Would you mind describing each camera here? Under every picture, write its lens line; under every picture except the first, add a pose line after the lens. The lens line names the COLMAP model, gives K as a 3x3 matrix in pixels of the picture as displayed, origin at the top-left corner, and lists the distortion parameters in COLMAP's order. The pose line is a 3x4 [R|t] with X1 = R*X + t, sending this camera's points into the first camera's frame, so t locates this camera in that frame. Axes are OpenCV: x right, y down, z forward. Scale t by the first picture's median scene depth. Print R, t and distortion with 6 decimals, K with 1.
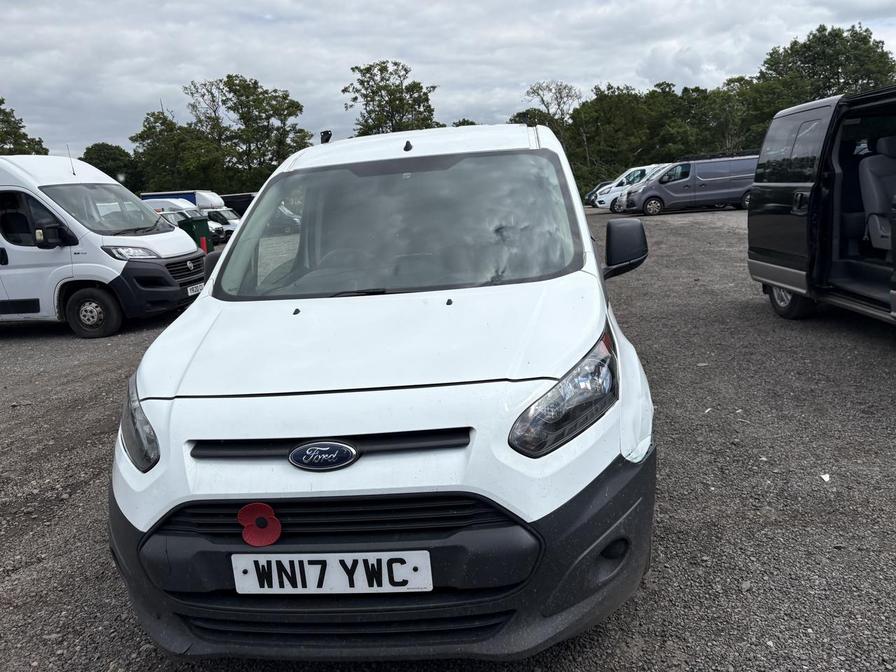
lens RADIAL K [[669.6, 0, 450.7], [0, 669.6, 332.1], [0, 0, 1]] dist [0.036536, -0.030499]
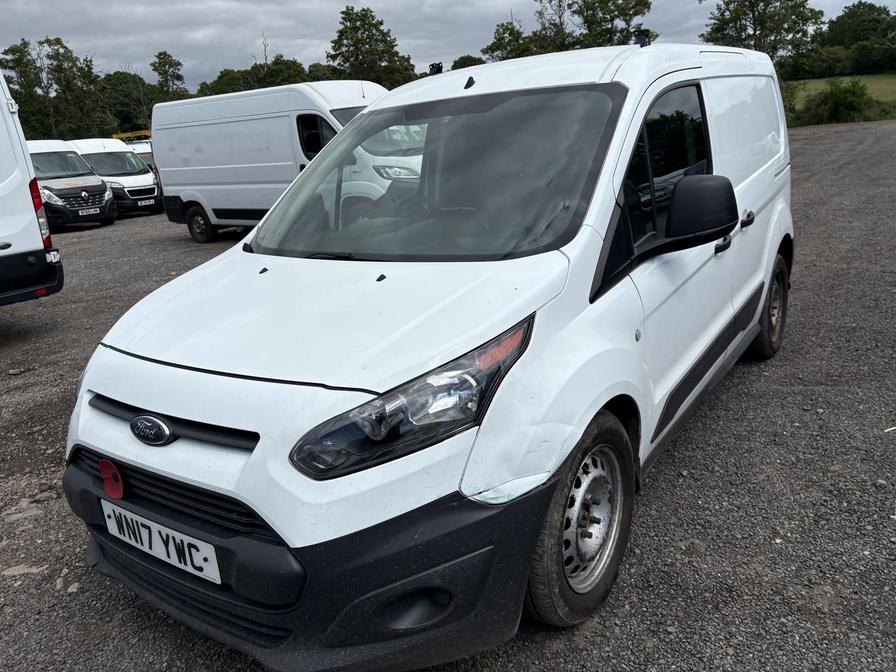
lens RADIAL K [[669.6, 0, 446.5], [0, 669.6, 337.0], [0, 0, 1]] dist [0.036536, -0.030499]
pose [[0.885821, 0.135573, -0.443780, 0.300129], [-0.075322, 0.985694, 0.150777, -0.067111], [0.457872, -0.100136, 0.883361, 0.145339]]
